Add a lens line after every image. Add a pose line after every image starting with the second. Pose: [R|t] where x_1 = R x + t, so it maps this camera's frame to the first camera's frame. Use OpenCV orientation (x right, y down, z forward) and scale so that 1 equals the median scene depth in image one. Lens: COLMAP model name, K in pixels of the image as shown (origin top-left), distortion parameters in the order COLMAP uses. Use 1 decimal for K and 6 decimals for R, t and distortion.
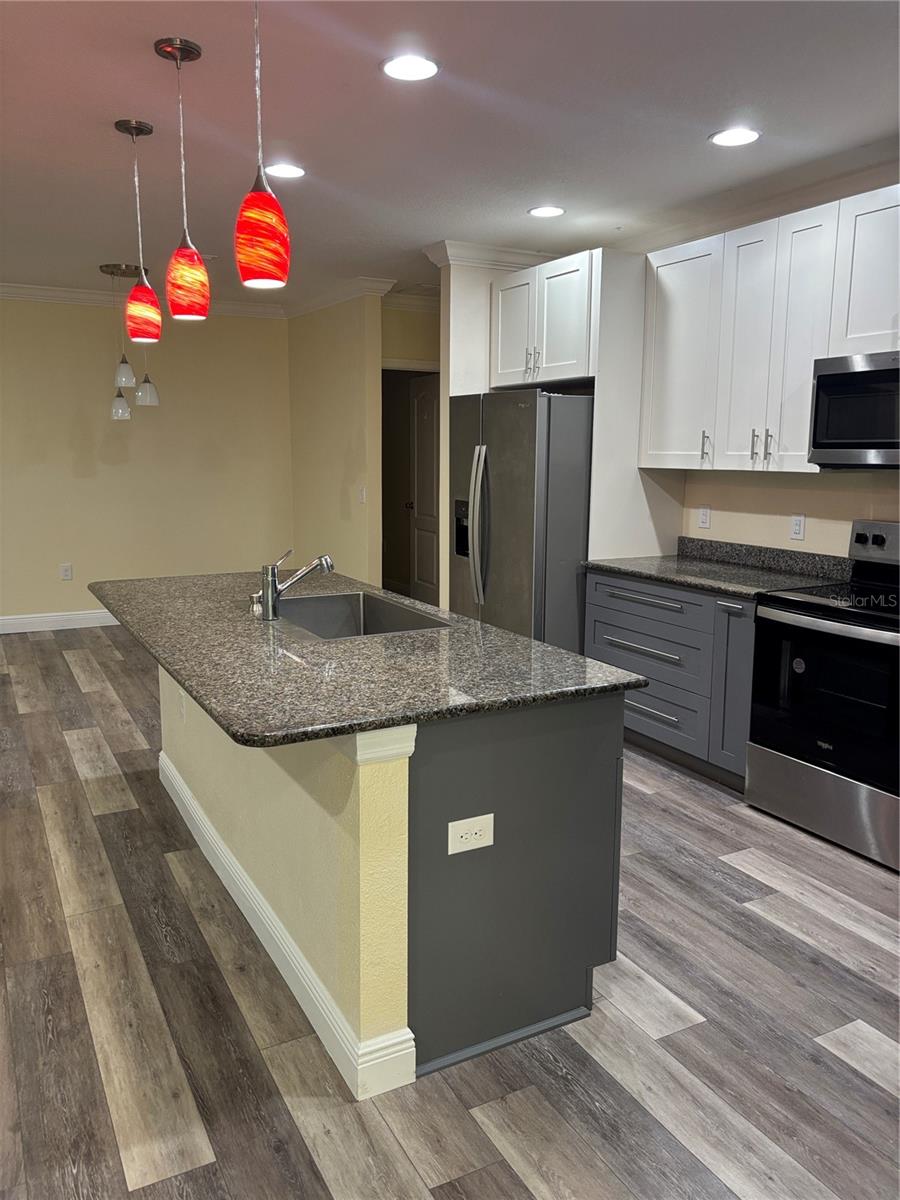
lens RADIAL K [[909.2, 0, 440.4], [0, 909.2, 592.7], [0, 0, 1]] dist [0.030180, -0.026086]
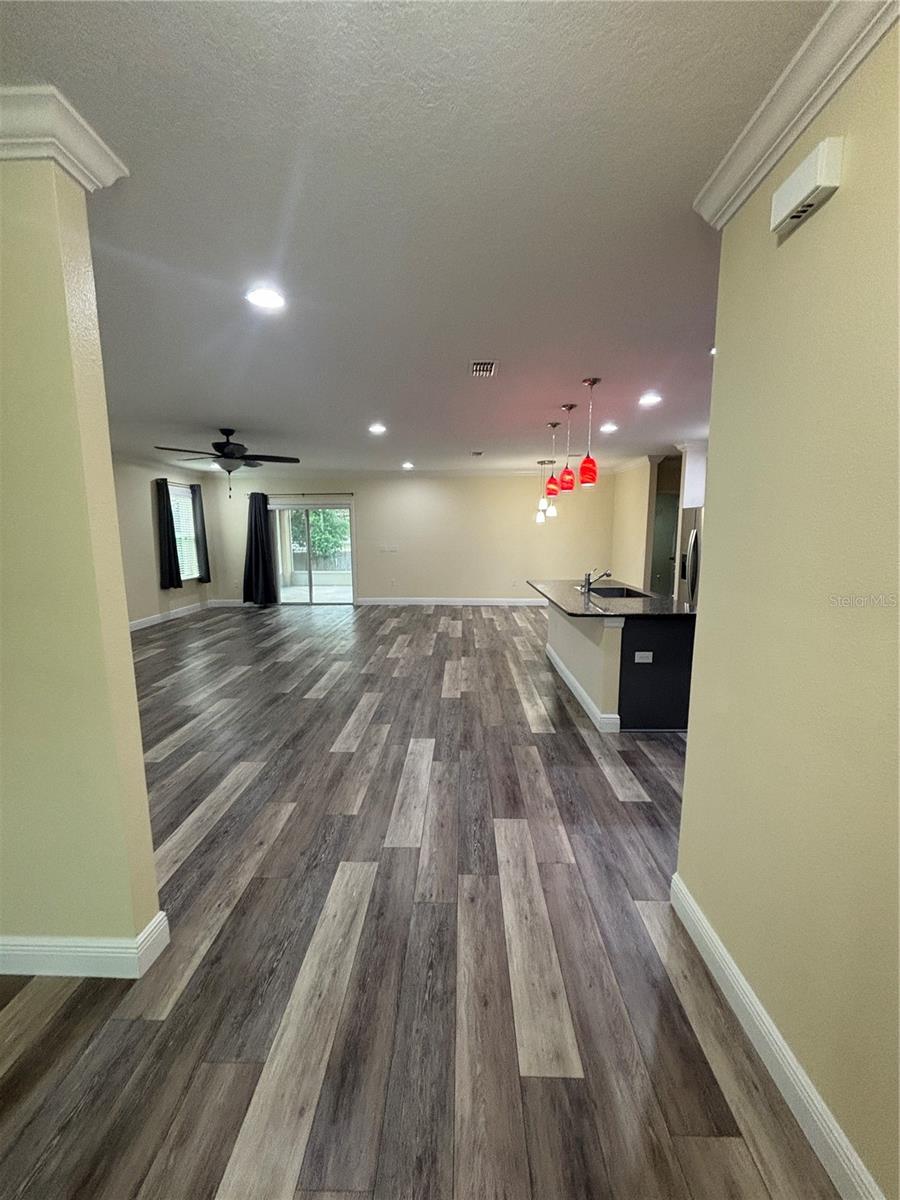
lens RADIAL K [[484.0, 0, 449.0], [0, 484.0, 600.6], [0, 0, 1]] dist [-0.004185, 0.000884]
pose [[0.873570, 0.058254, -0.483199, 0.148492], [-0.066633, 0.997778, -0.000175, 0.073105], [0.482115, 0.032349, 0.875511, -0.472899]]
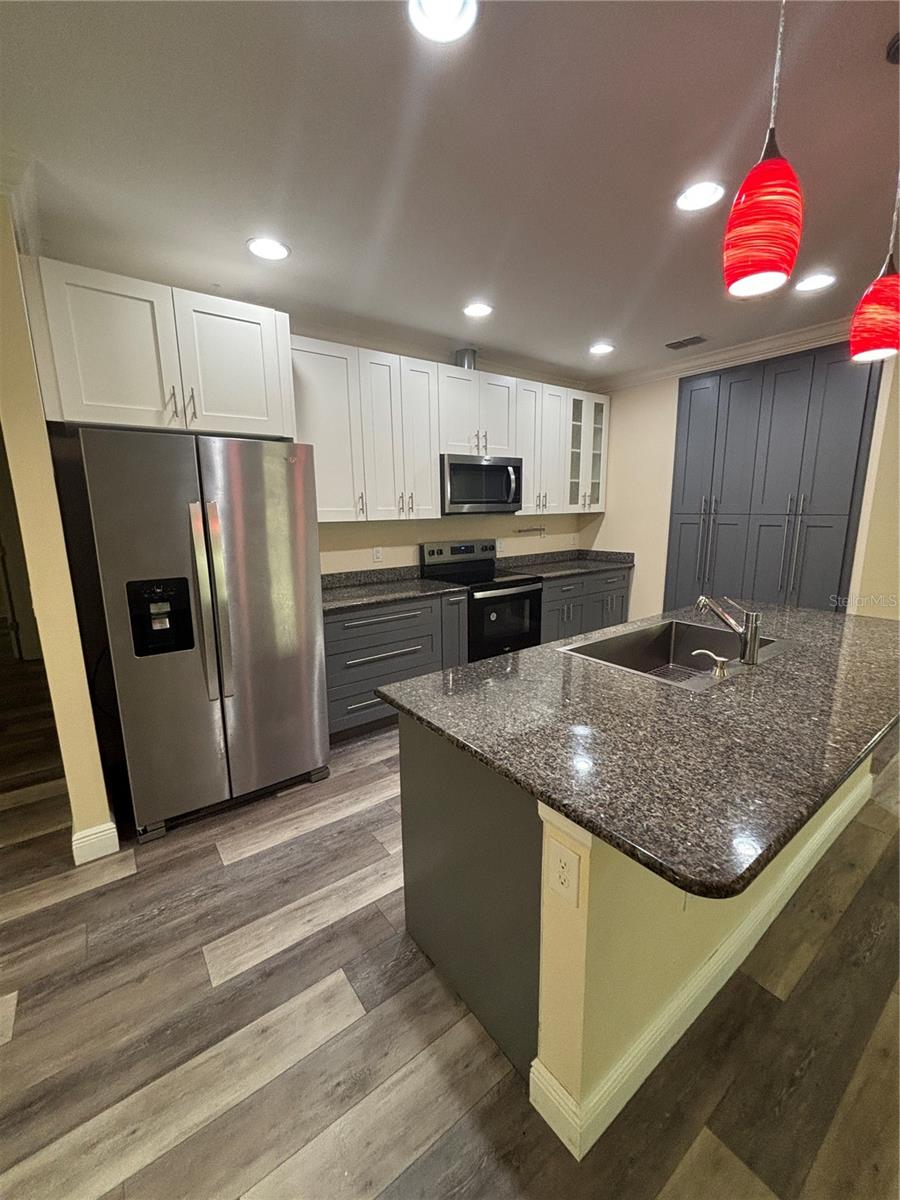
lens RADIAL K [[484.0, 0, 448.8], [0, 484.0, 598.8], [0, 0, 1]] dist [-0.004185, 0.000884]
pose [[-0.153459, -0.188200, 0.970068, -0.574937], [0.168340, 0.962366, 0.213336, -0.190718], [-0.973710, 0.196040, -0.116002, 1.203276]]
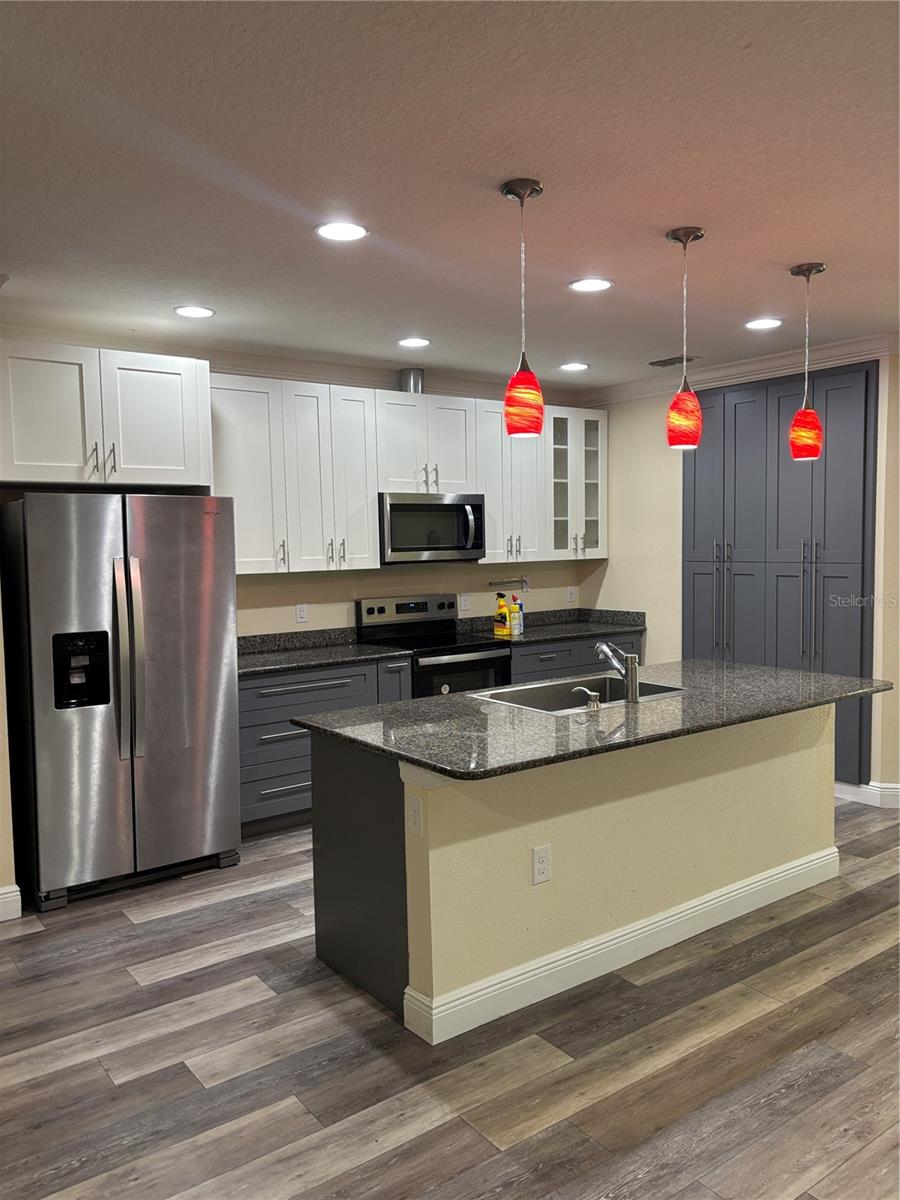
lens RADIAL K [[909.2, 0, 448.7], [0, 909.2, 600.2], [0, 0, 1]] dist [0.030180, -0.026086]
pose [[-0.156458, -0.069128, 0.985263, -1.111215], [0.171813, 0.980434, 0.096072, -0.215951], [-0.972626, 0.184312, -0.141519, 1.184681]]
